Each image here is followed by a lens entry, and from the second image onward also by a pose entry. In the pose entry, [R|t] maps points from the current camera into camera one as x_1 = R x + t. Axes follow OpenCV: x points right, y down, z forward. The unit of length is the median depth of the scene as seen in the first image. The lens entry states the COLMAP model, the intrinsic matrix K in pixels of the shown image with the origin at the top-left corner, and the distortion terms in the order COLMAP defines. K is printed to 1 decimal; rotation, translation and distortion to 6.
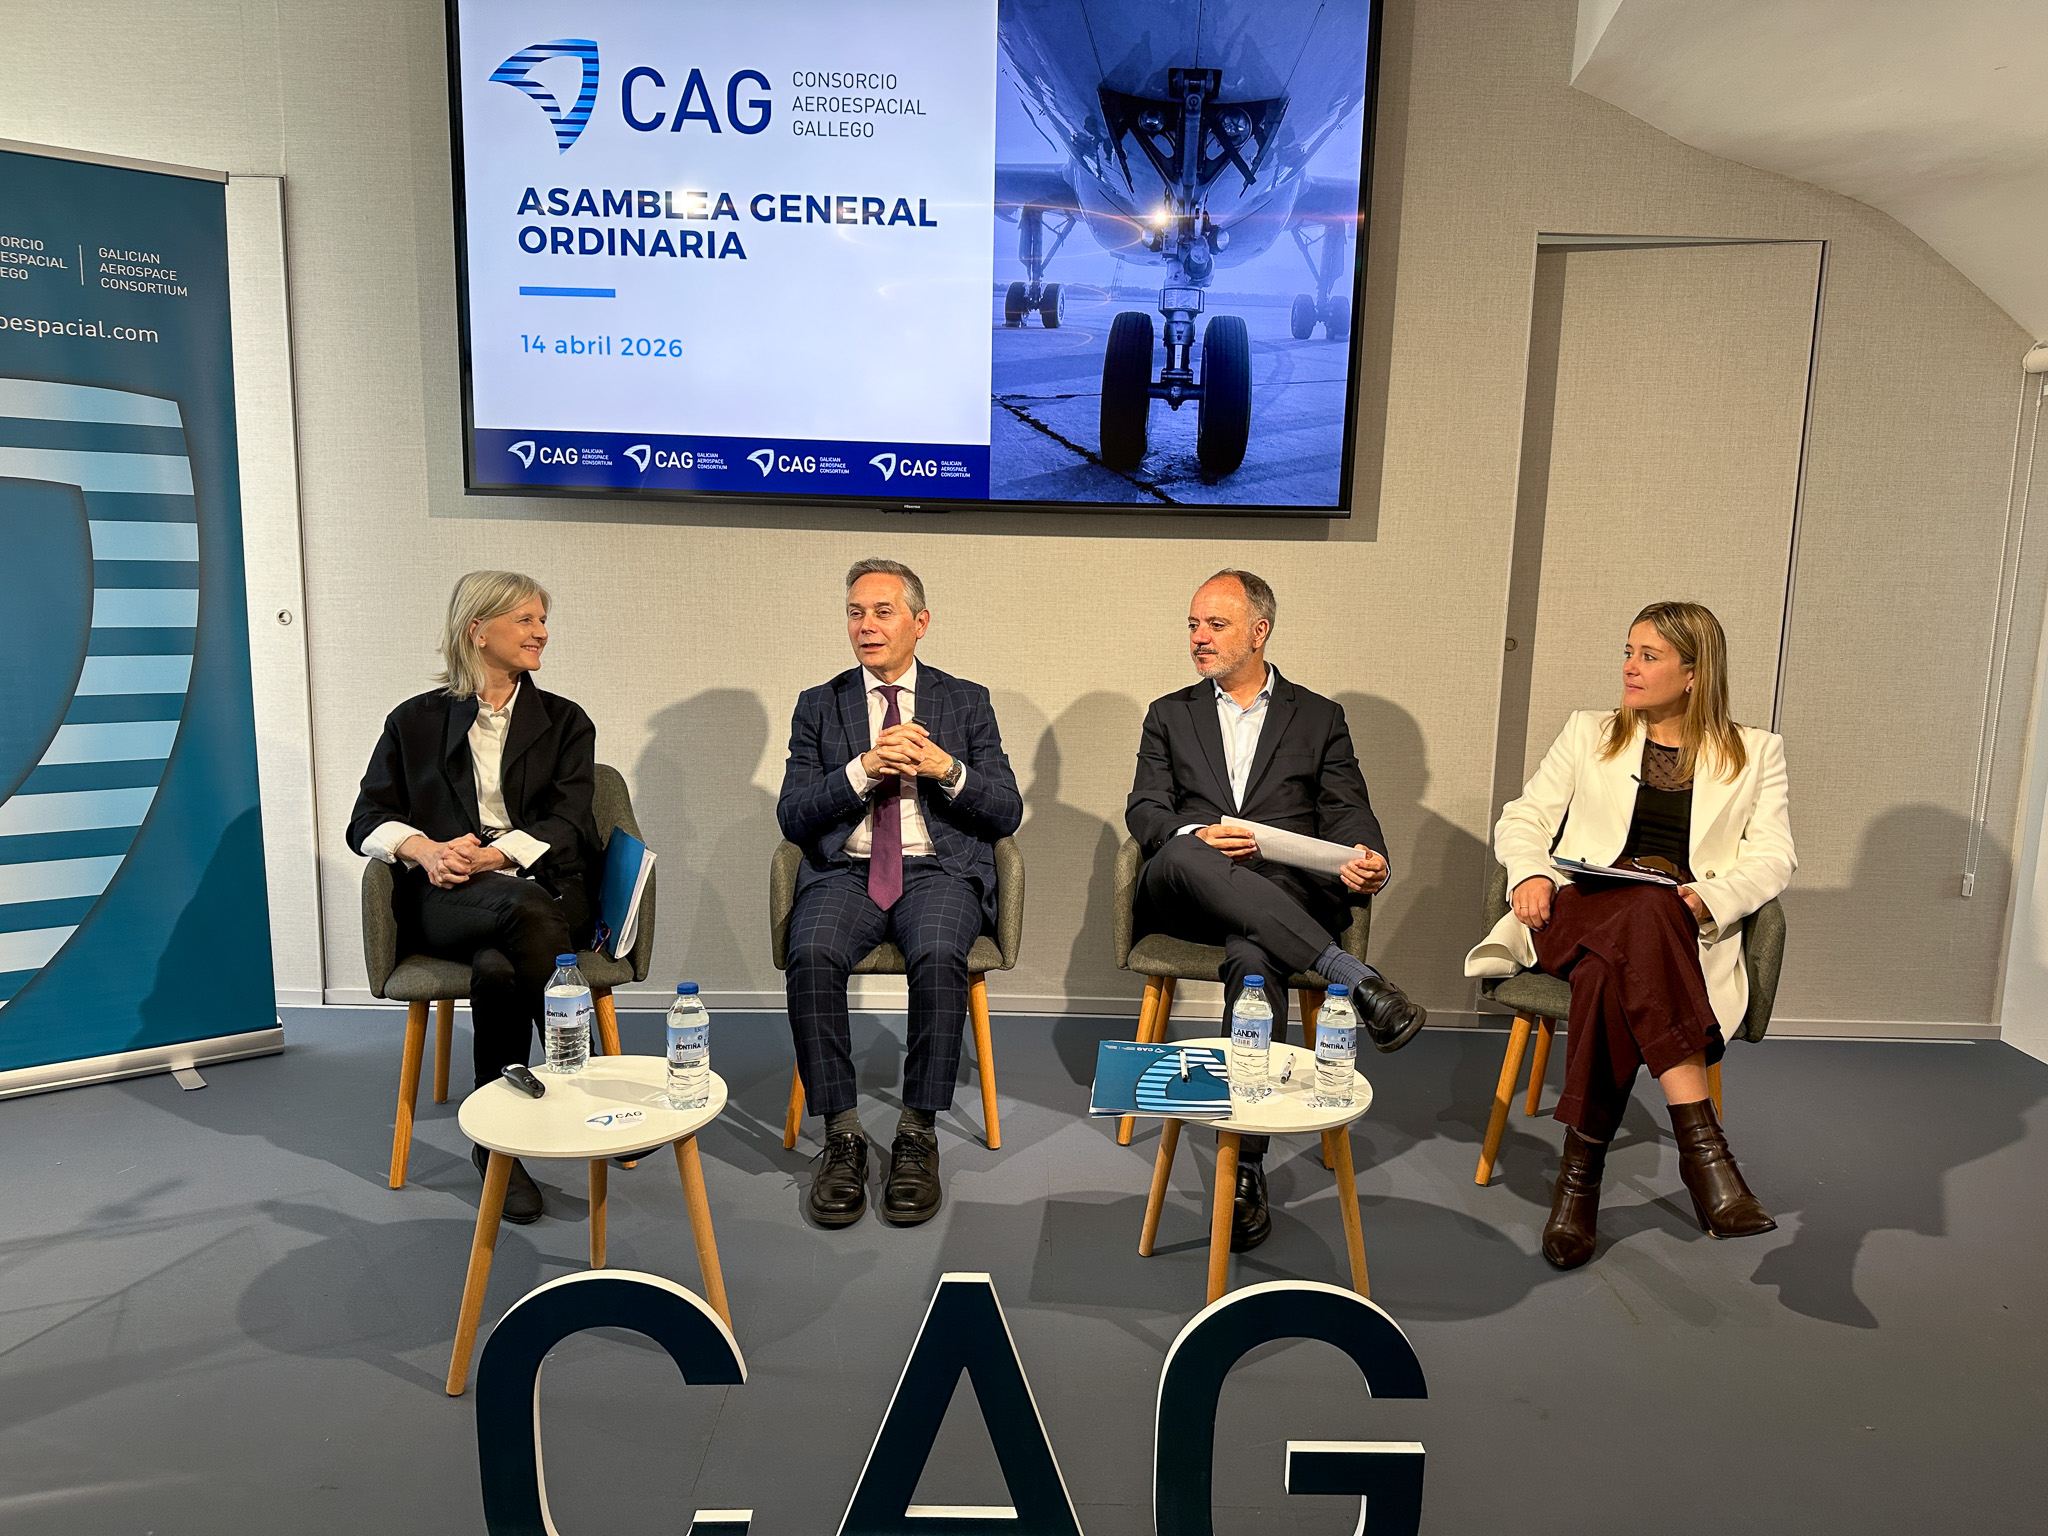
lens RADIAL K [[1415.6, 0, 1031.1], [0, 1415.6, 774.4], [0, 0, 1]] dist [0.095095, -0.183793]
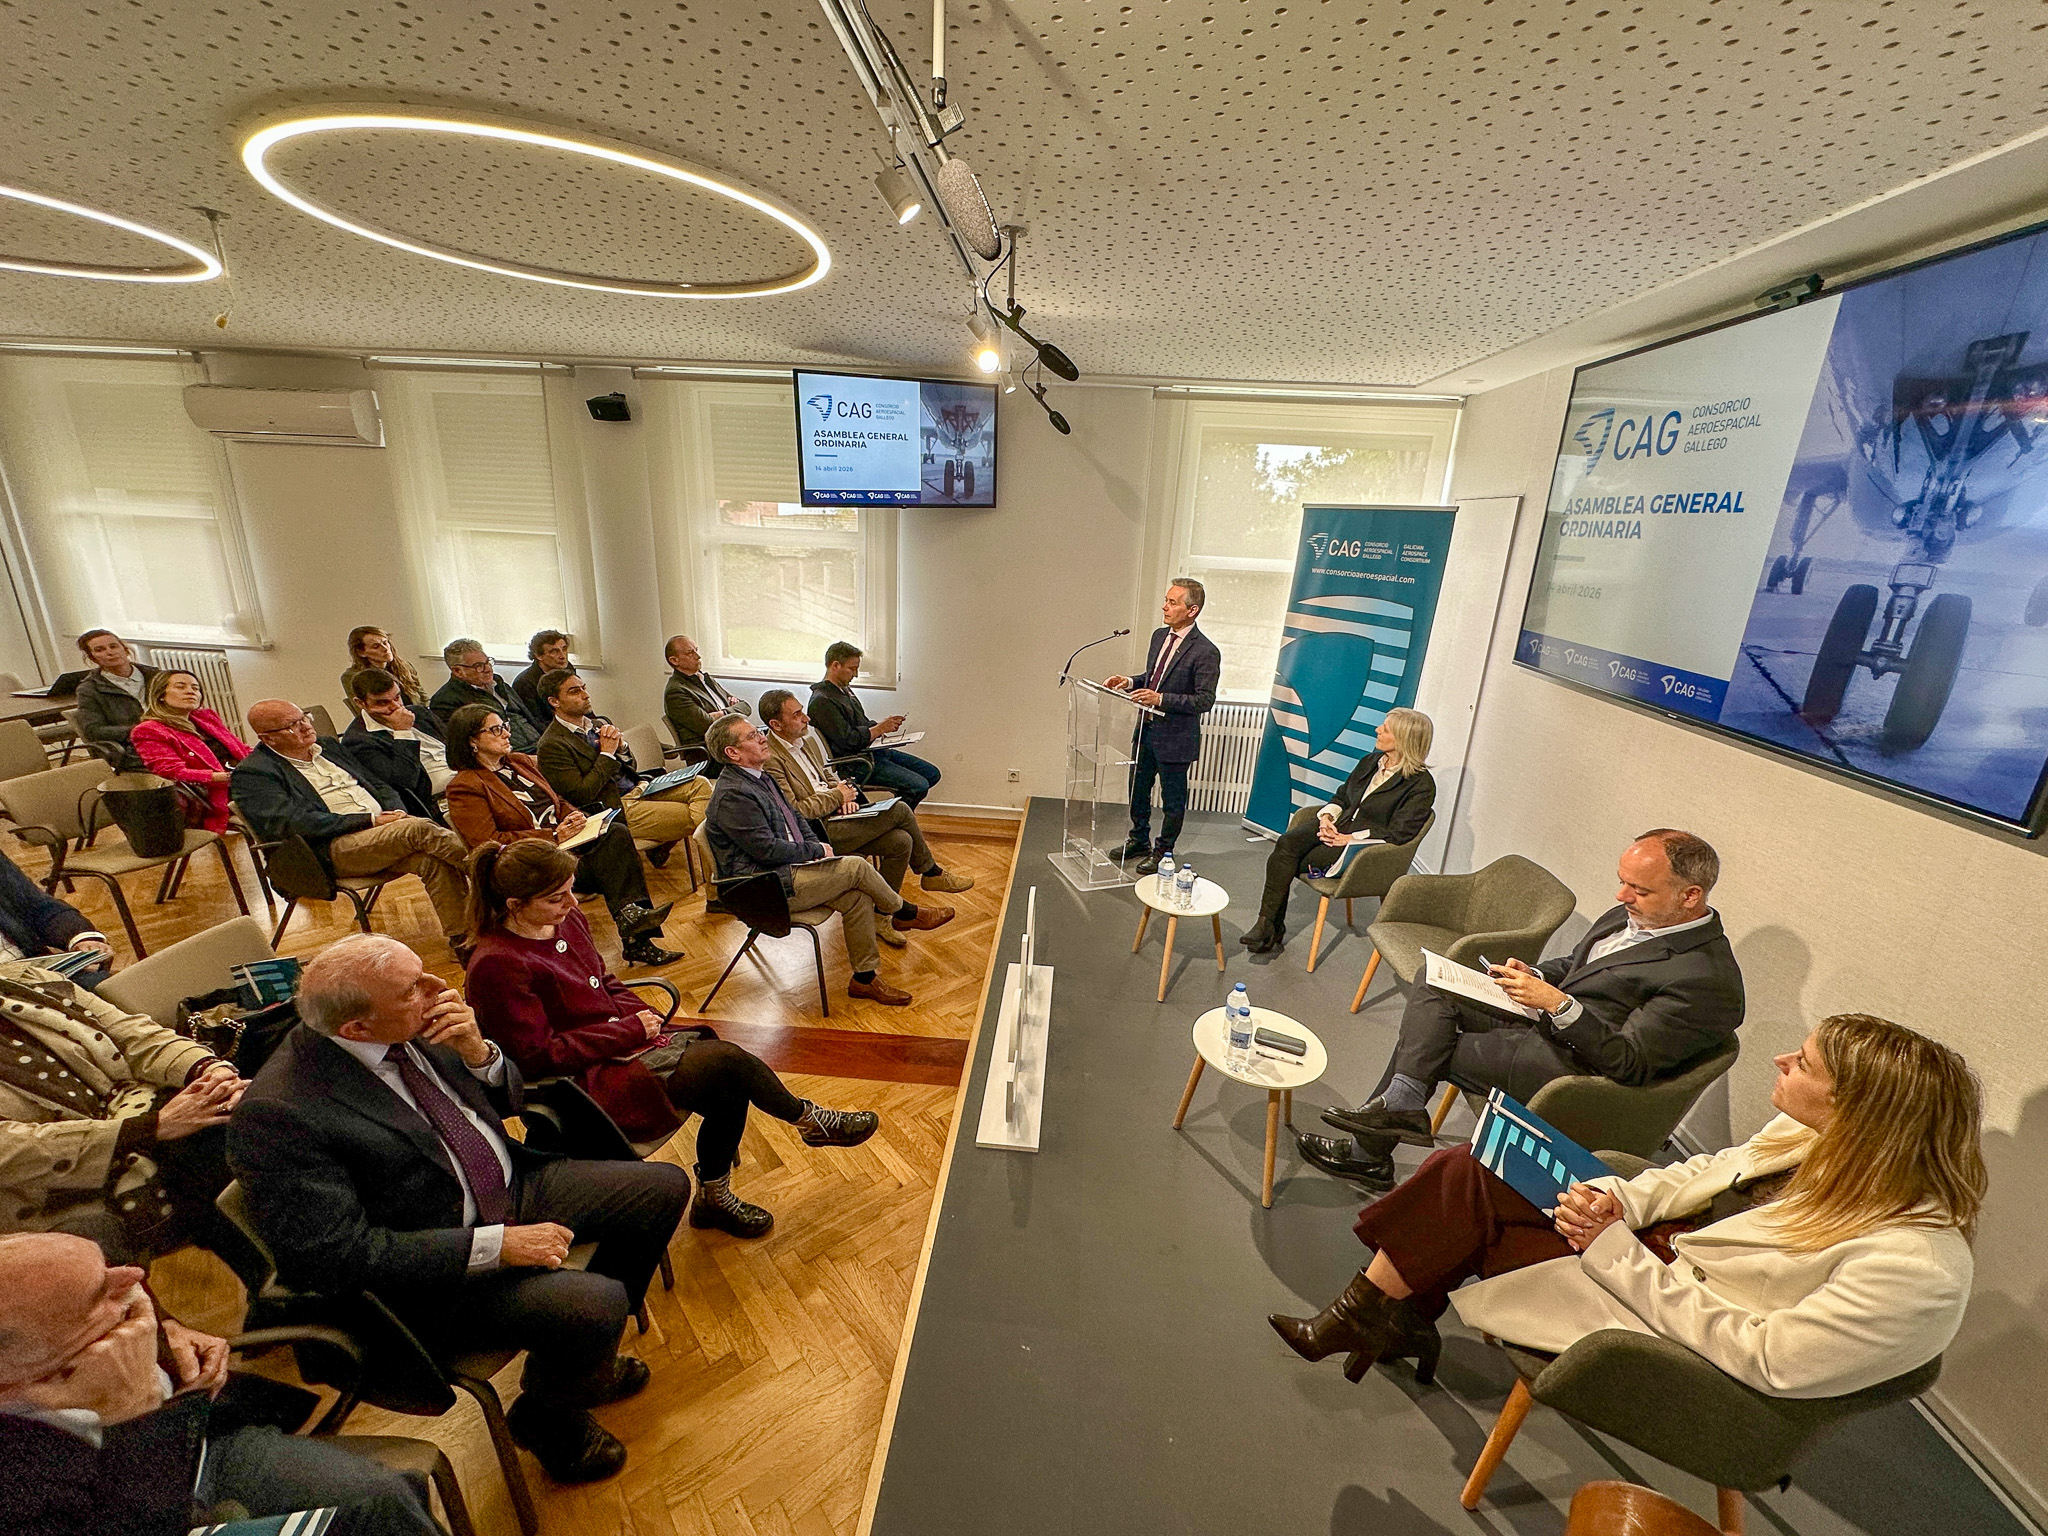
lens RADIAL K [[813.3, 0, 1024.0], [0, 813.3, 768.0], [0, 0, 1]] dist [-0.001635, -0.000385]
pose [[-0.087976, 0.266628, -0.959776, 0.750647], [-0.197964, 0.939613, 0.279173, -0.243919], [0.976253, 0.214562, -0.029881, 0.443712]]
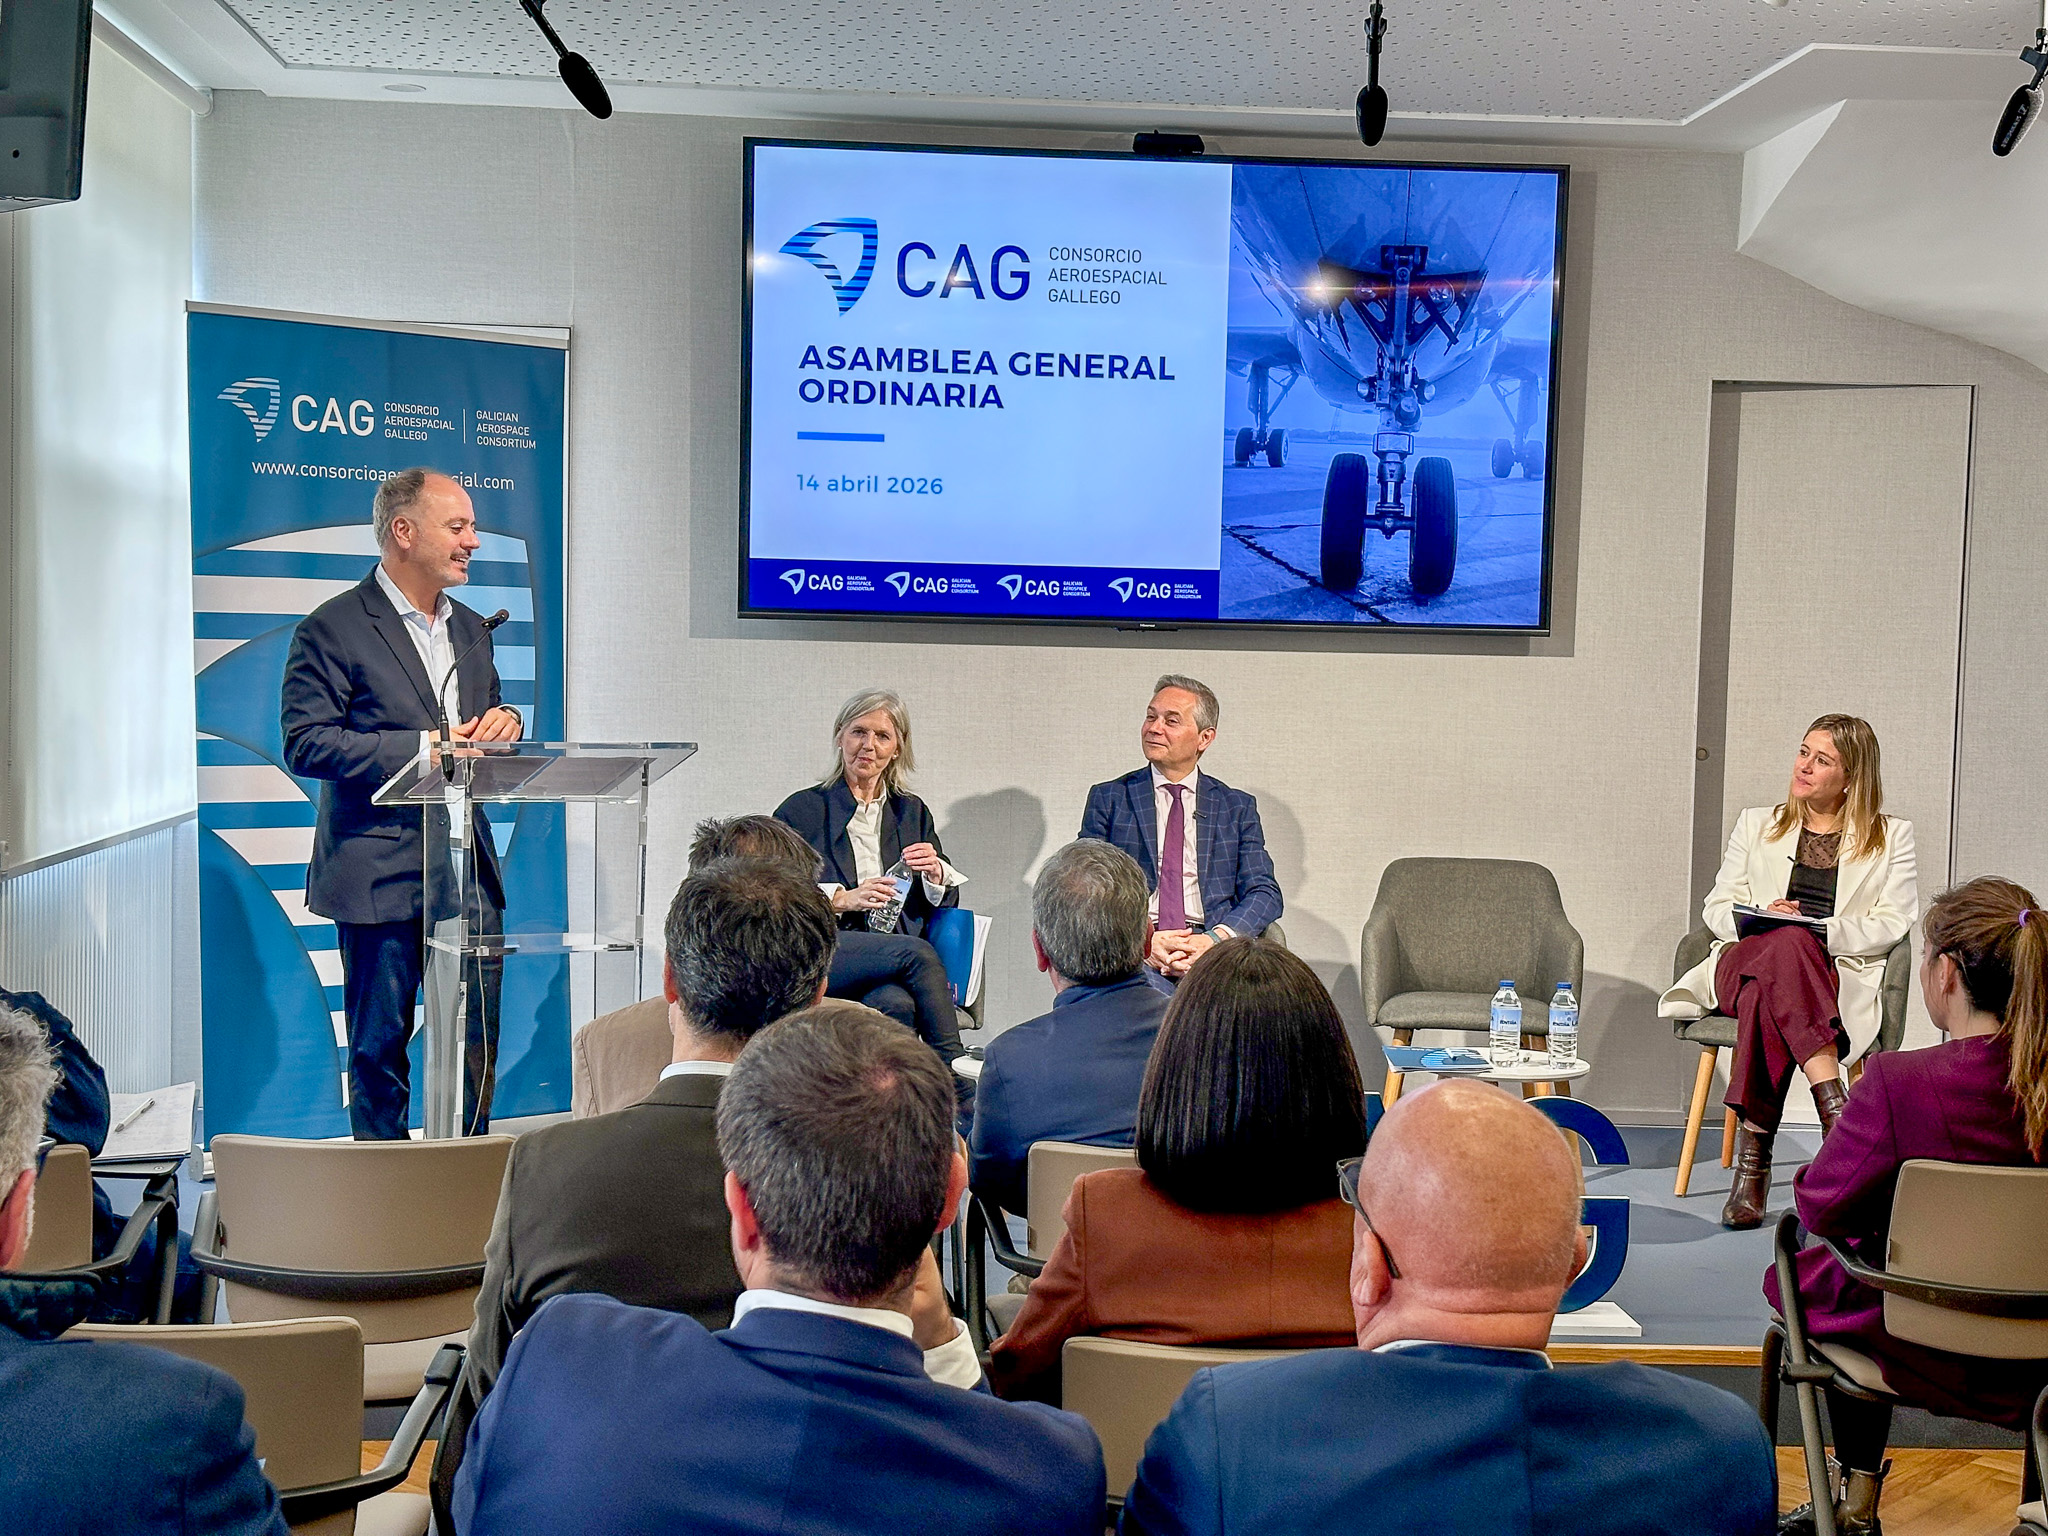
lens RADIAL K [[2871.6, 0, 1049.9], [0, 2871.6, 775.1], [0, 0, 1]] dist [0.156705, -0.088131]
pose [[0.997908, -0.003856, 0.064531, -0.309475], [0.010120, 0.995230, -0.097033, 0.139879], [-0.063849, 0.097483, 0.993187, -1.193356]]
